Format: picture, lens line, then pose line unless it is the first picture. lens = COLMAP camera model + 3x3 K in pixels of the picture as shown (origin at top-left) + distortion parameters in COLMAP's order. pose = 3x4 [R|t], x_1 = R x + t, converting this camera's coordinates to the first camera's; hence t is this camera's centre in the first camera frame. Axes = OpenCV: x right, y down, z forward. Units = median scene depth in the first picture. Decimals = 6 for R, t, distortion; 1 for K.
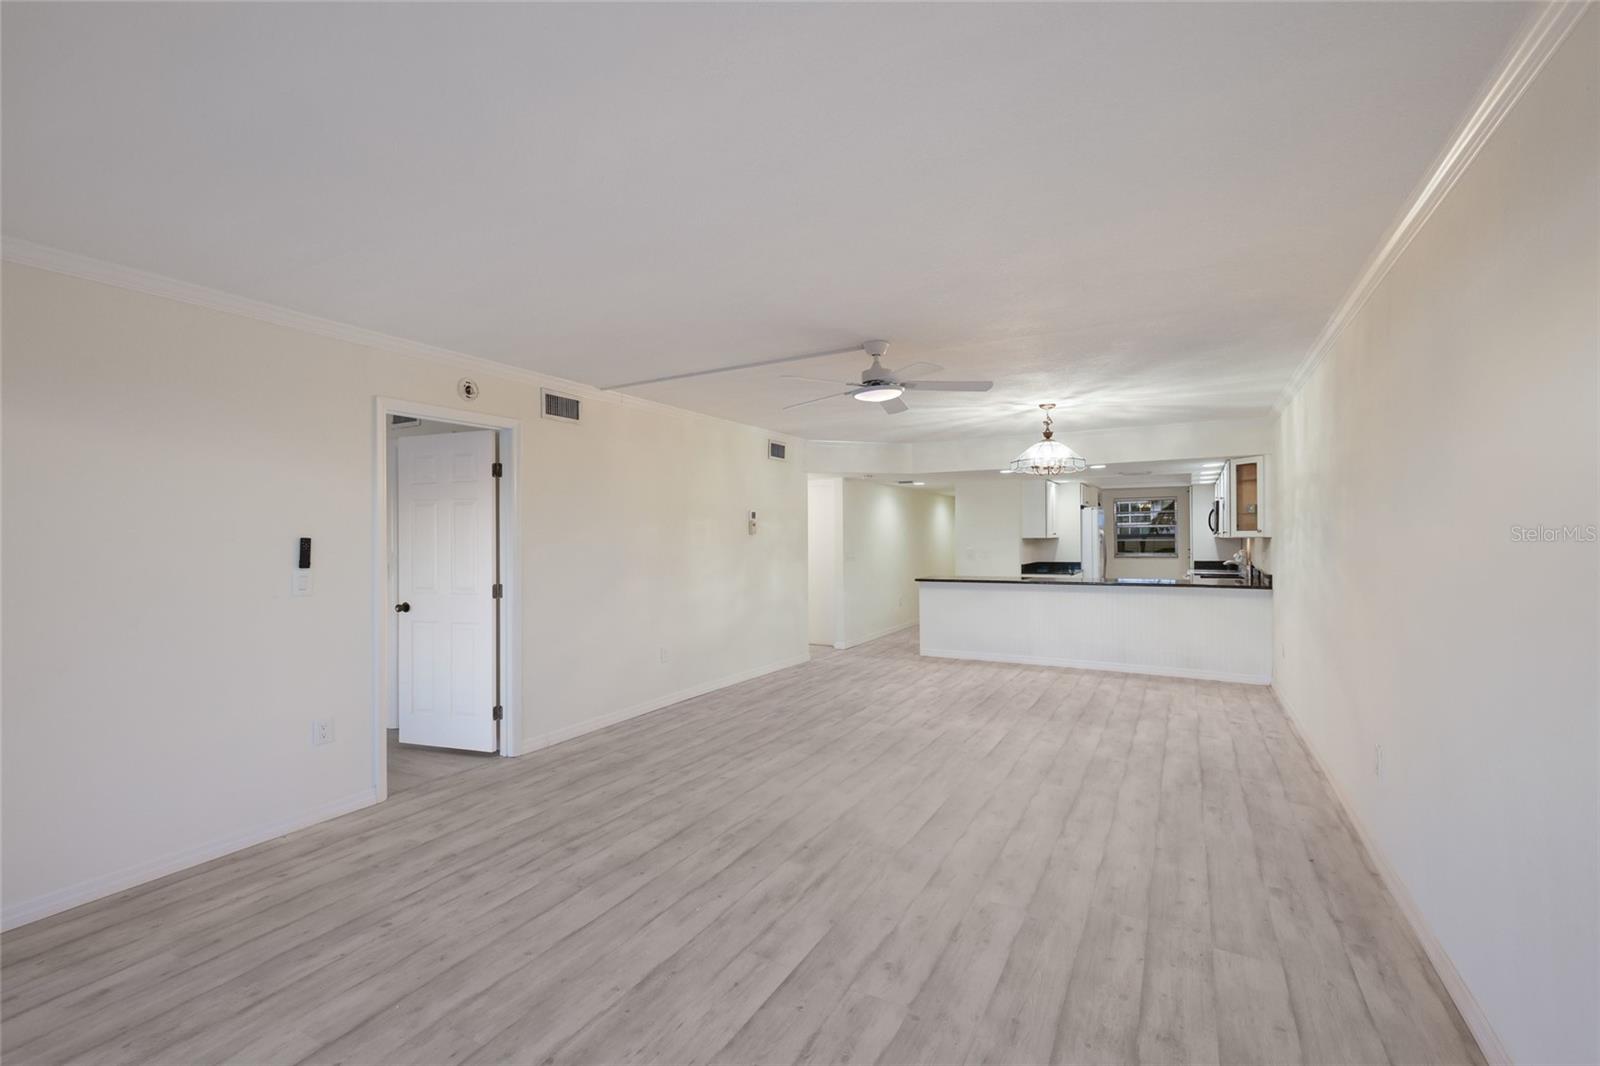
lens RADIAL K [[695.8, 0, 804.8], [0, 695.8, 524.9], [0, 0, 1]] dist [0.016909, 0.001144]
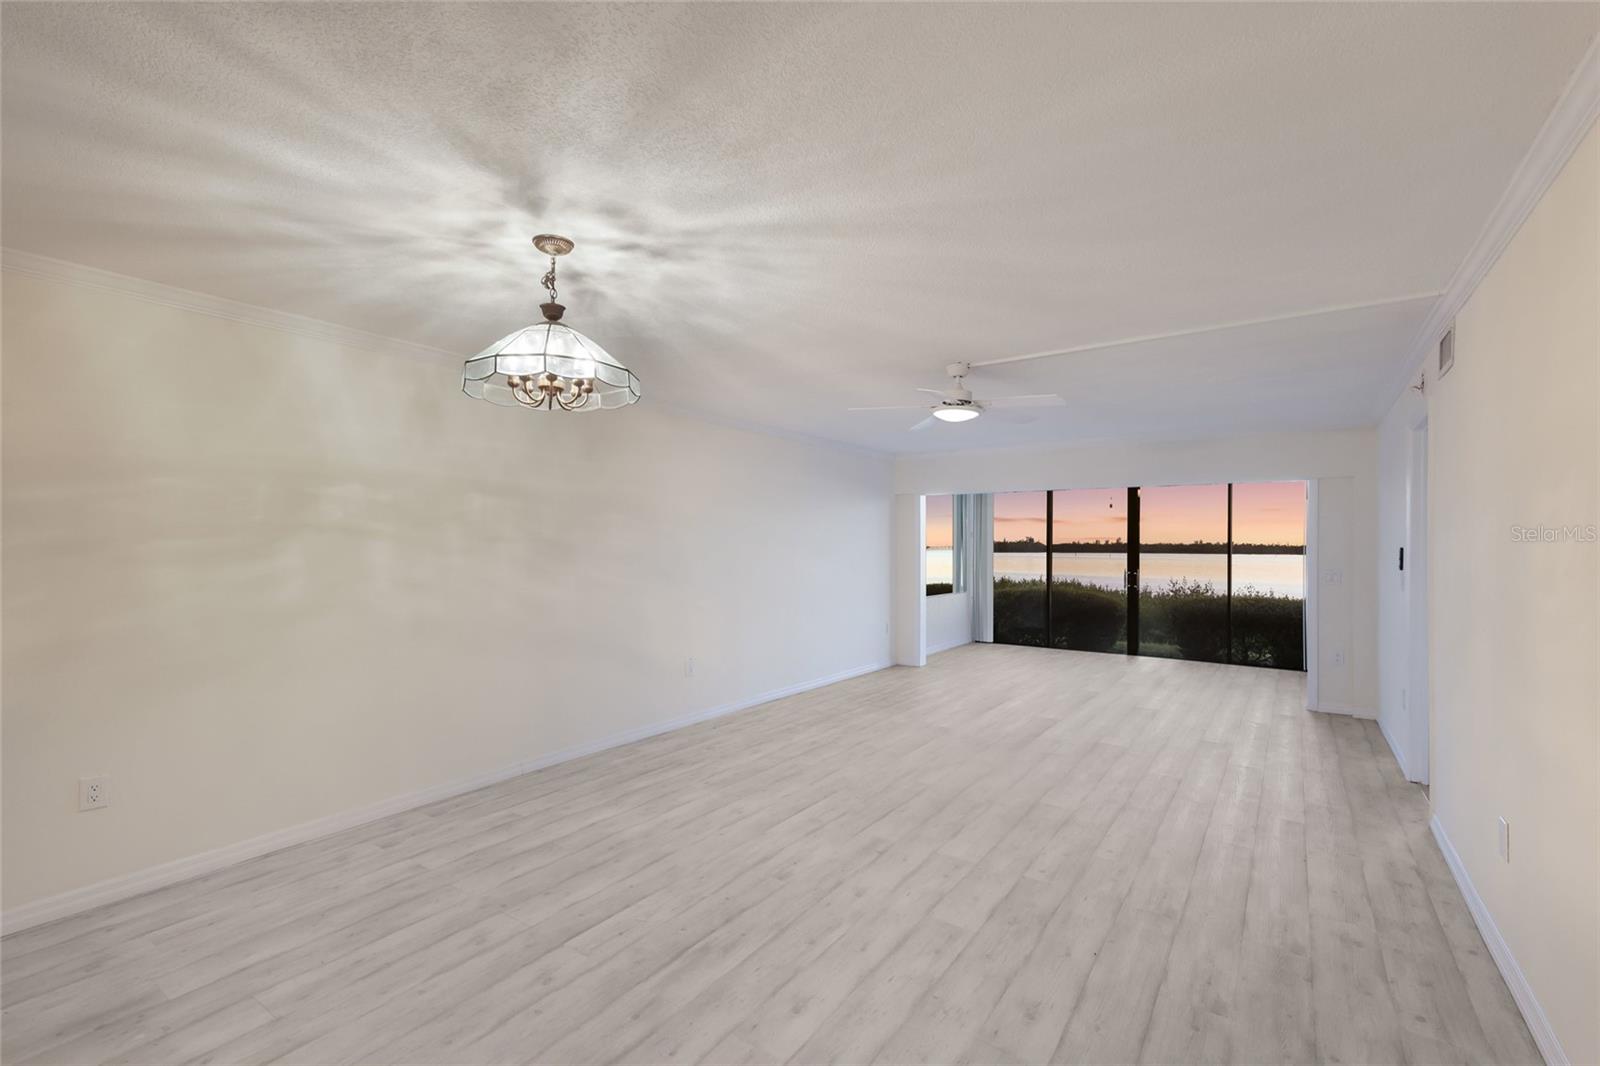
lens RADIAL K [[695.8, 0, 801.1], [0, 695.8, 547.4], [0, 0, 1]] dist [0.016909, 0.001144]
pose [[-0.993733, 0.005783, 0.111630, 0.200133], [0.003644, 0.999806, -0.019358, 0.031886], [-0.111720, -0.018830, -0.993561, 1.879454]]
